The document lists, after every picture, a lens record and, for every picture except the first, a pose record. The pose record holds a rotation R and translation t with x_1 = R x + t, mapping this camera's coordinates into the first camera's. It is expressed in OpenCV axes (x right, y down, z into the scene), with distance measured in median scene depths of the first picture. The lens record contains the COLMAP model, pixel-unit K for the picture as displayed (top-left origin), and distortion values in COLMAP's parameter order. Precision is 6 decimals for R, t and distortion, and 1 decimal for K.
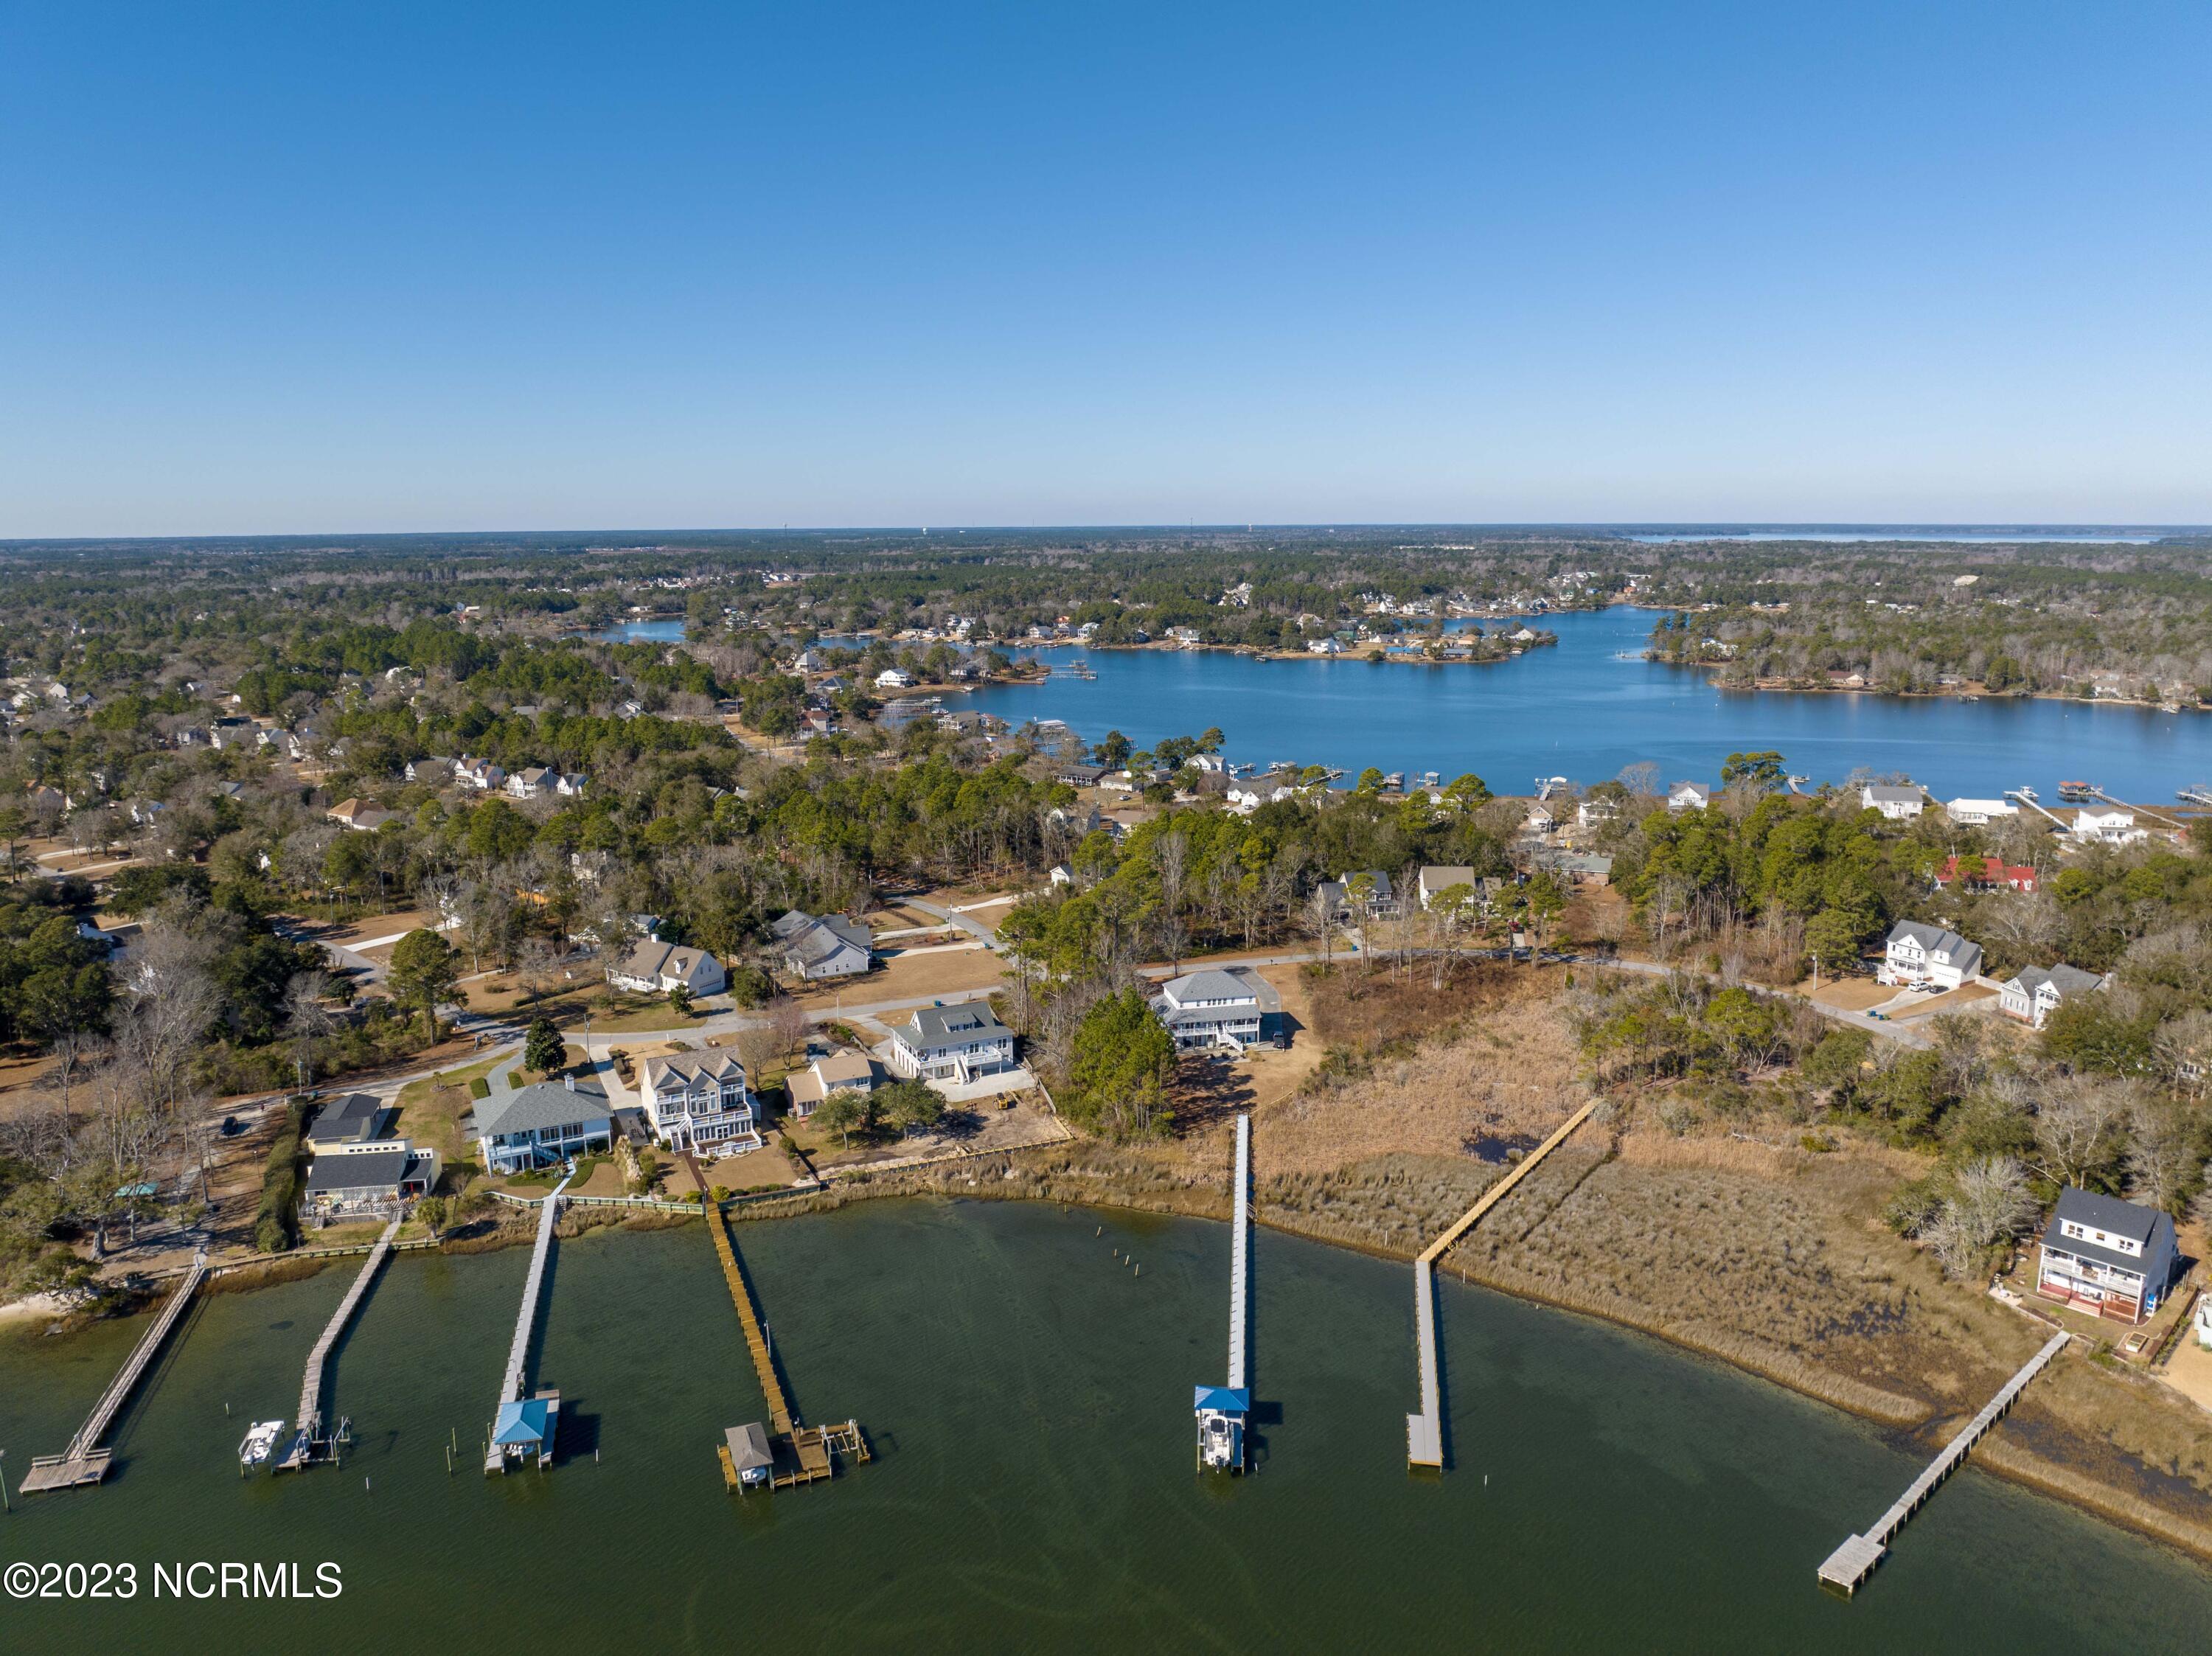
lens RADIAL K [[1564.5, 0, 1113.5], [0, 1564.5, 816.3], [0, 0, 1]] dist [-0.042008, 0.011434]
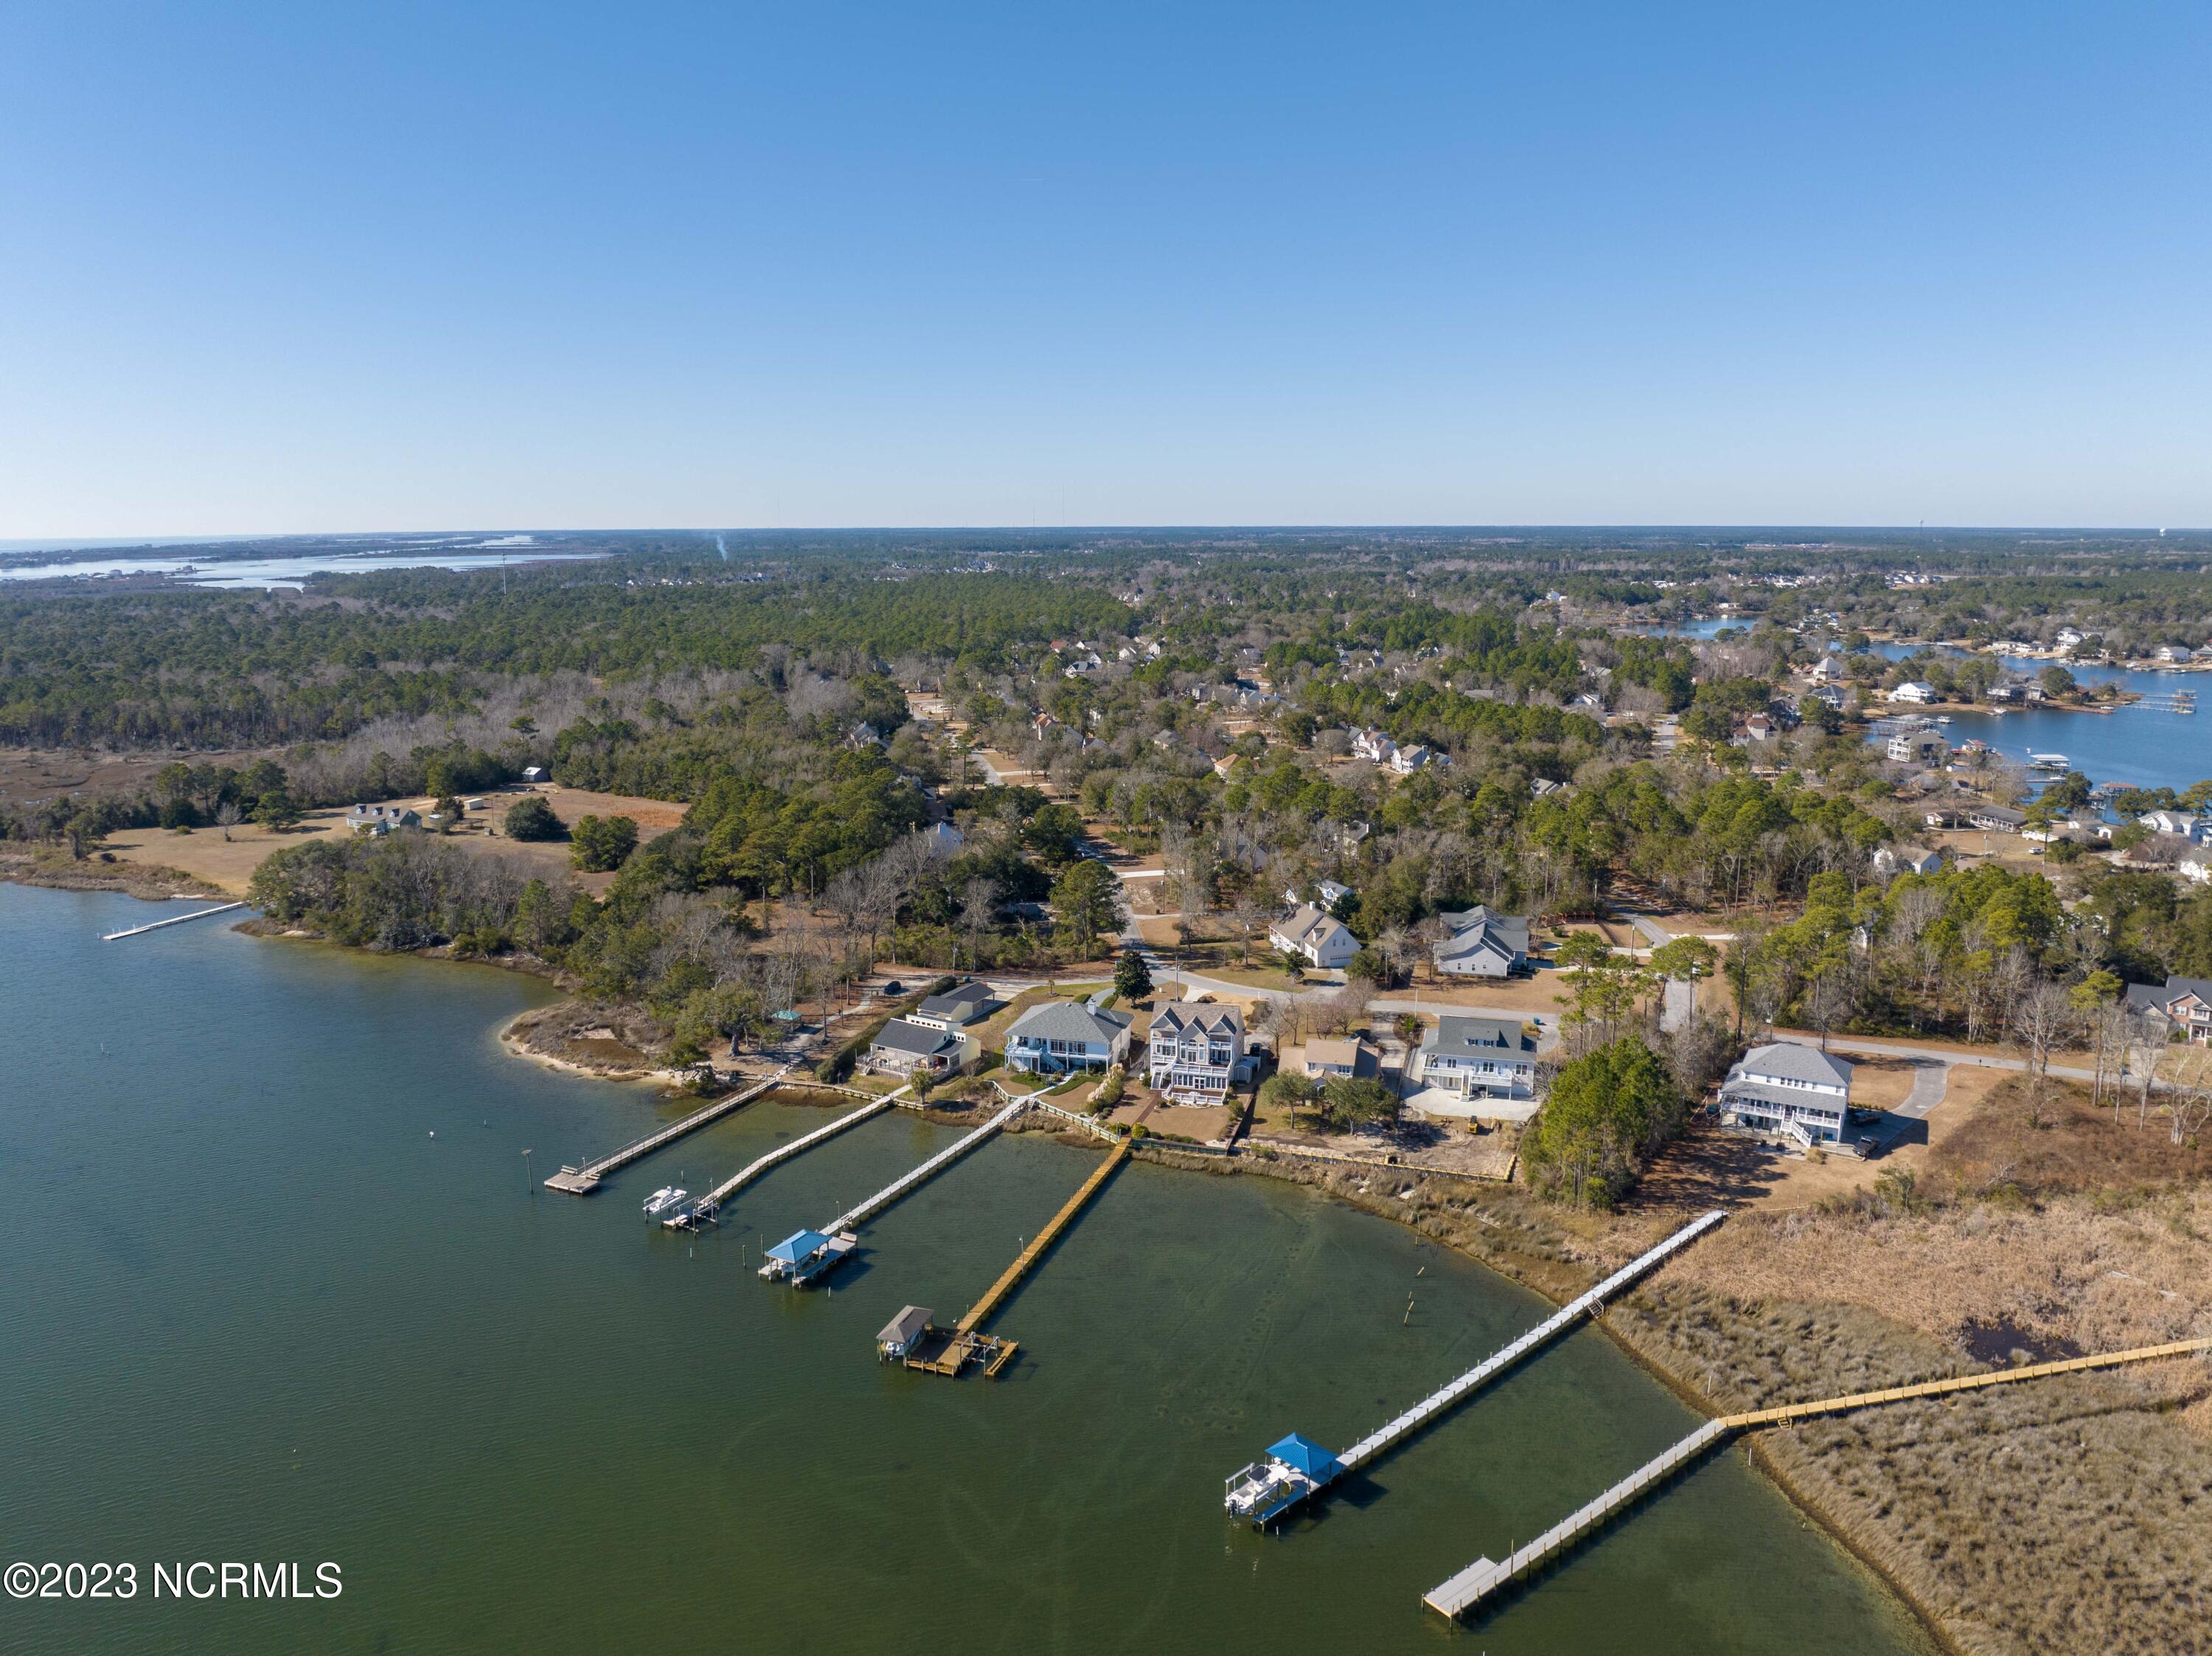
lens RADIAL K [[1564.5, 0, 1108.8], [0, 1564.5, 842.1], [0, 0, 1]] dist [-0.042008, 0.011434]
pose [[0.749752, 0.135786, -0.647638, 0.328684], [-0.123171, 0.990253, 0.065028, -0.018360], [0.650155, 0.031015, 0.759168, 0.134669]]
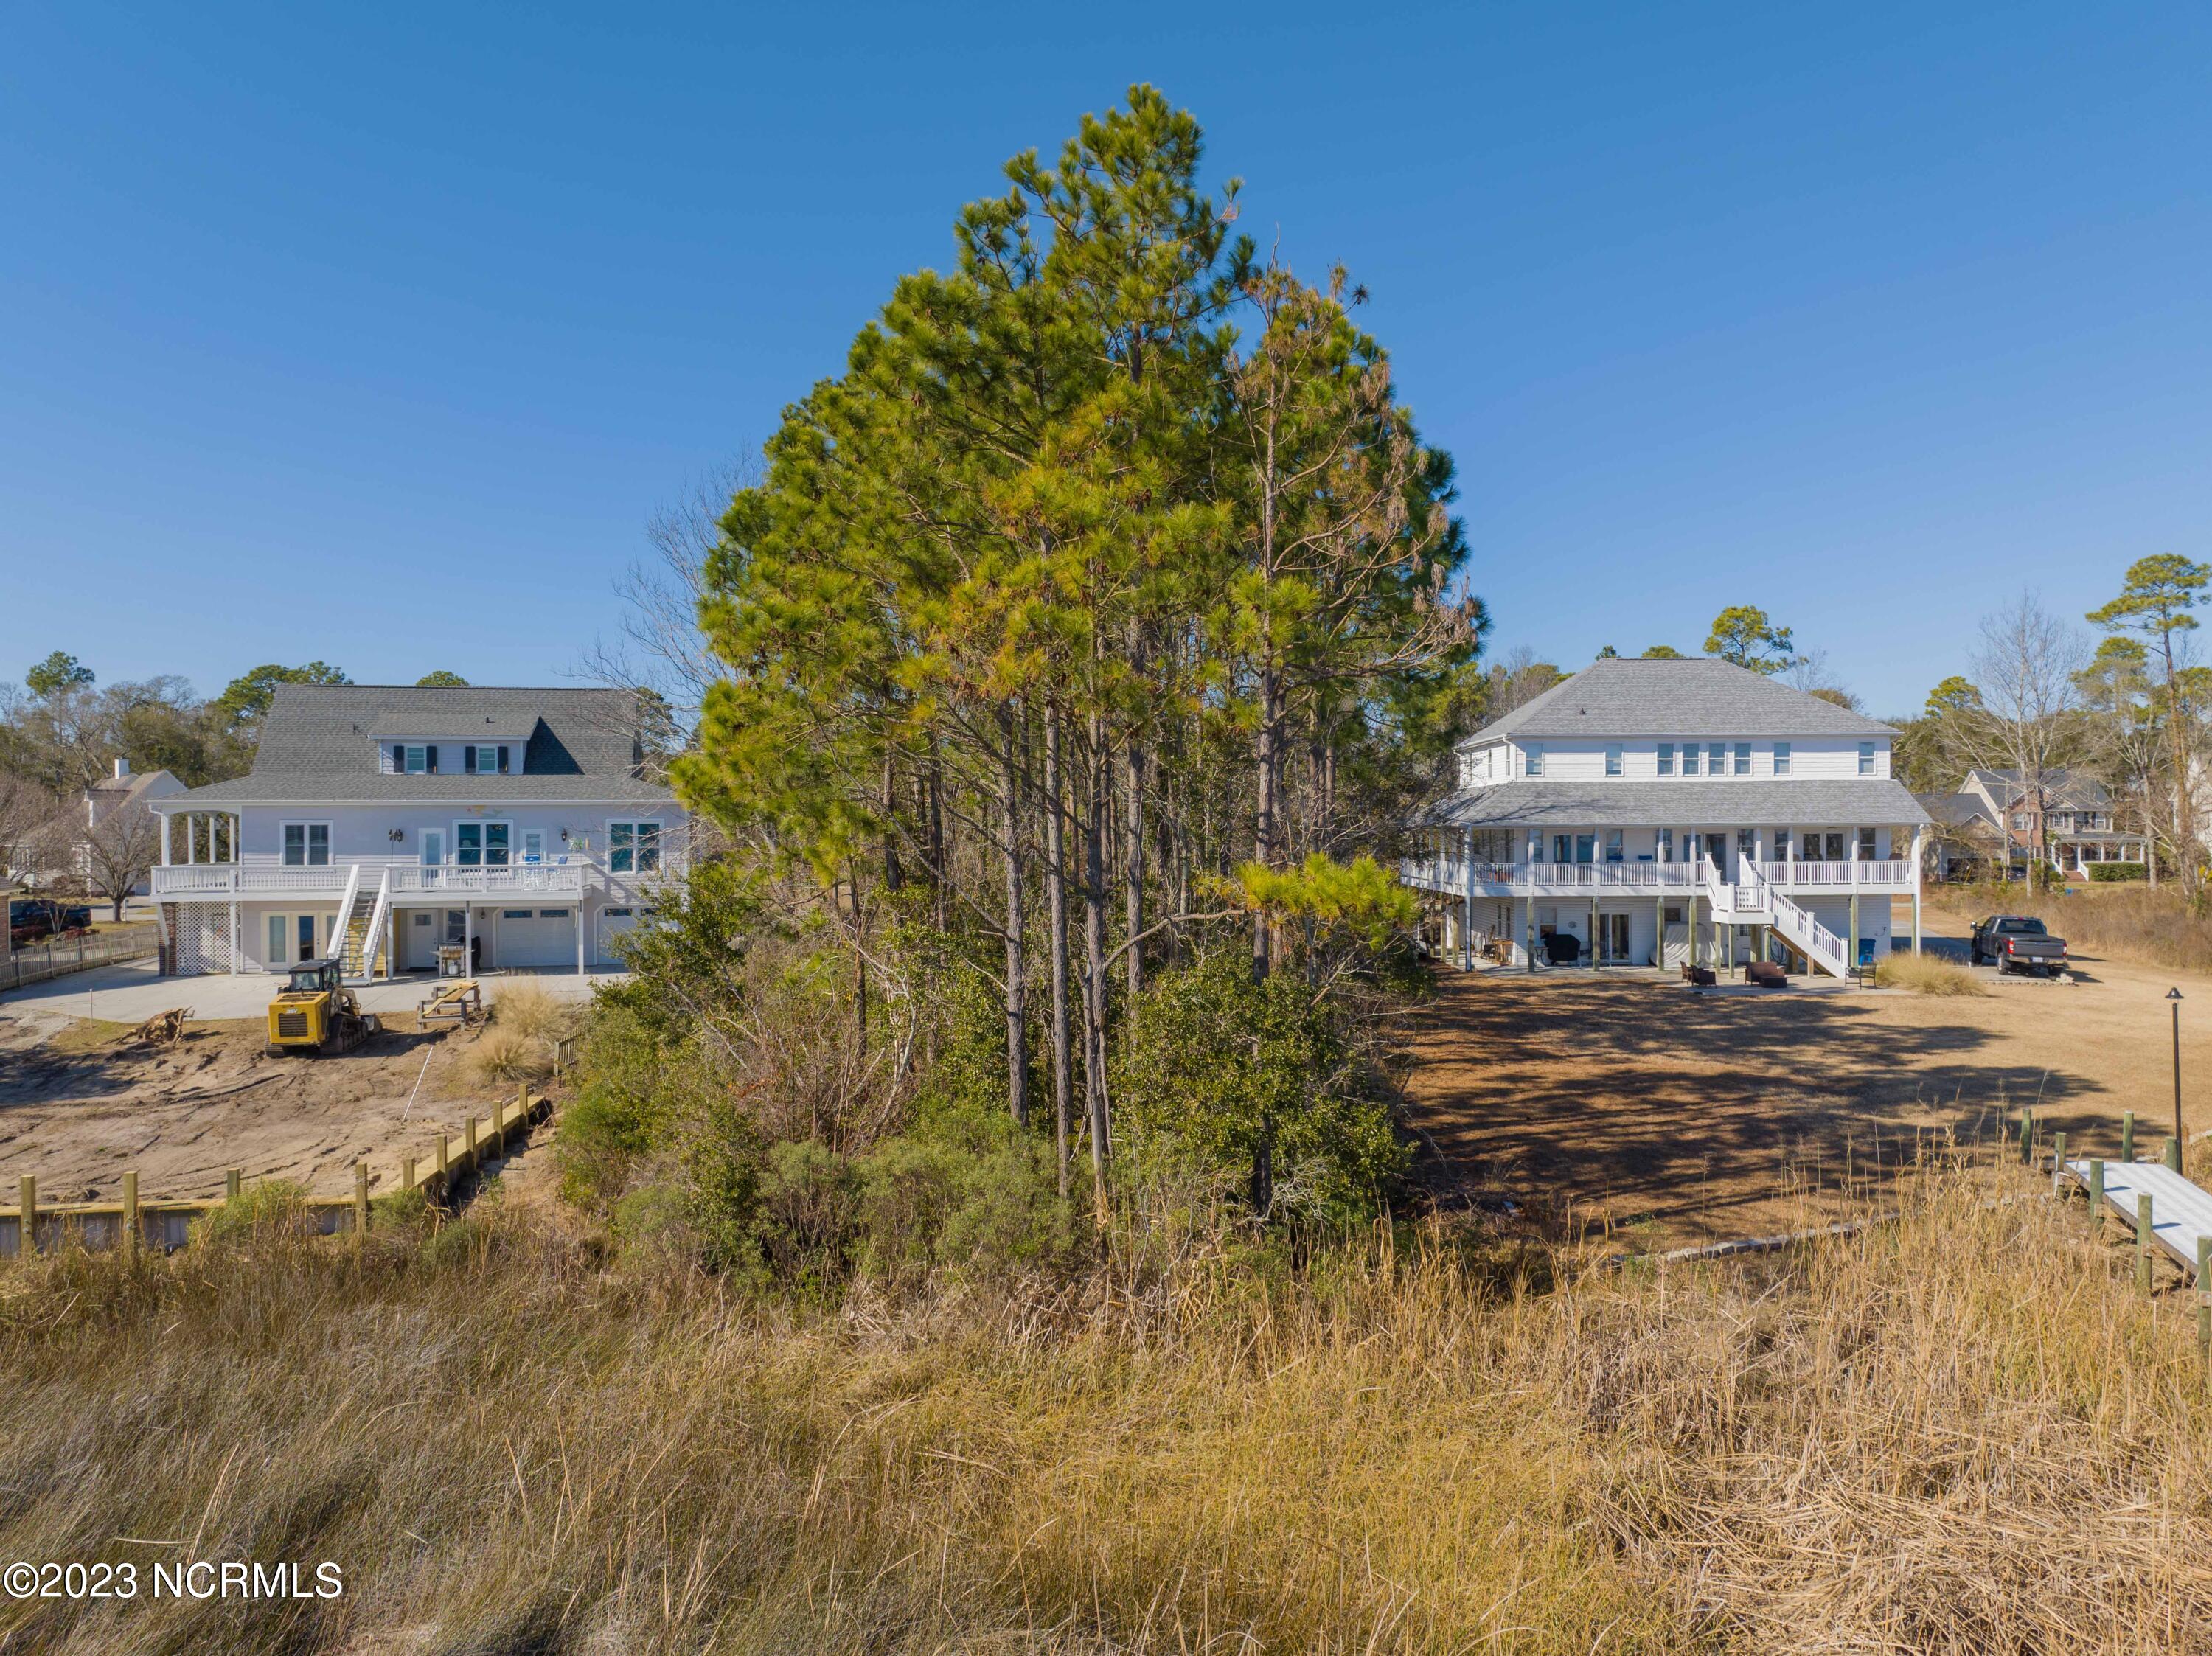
lens RADIAL K [[1564.5, 0, 1112.5], [0, 1564.5, 820.1], [0, 0, 1]] dist [-0.042008, 0.011434]
pose [[0.973918, -0.000299, -0.226901, 0.037561], [-0.043081, 0.981565, -0.186210, 0.179286], [0.222774, 0.191128, 0.955951, 0.822307]]
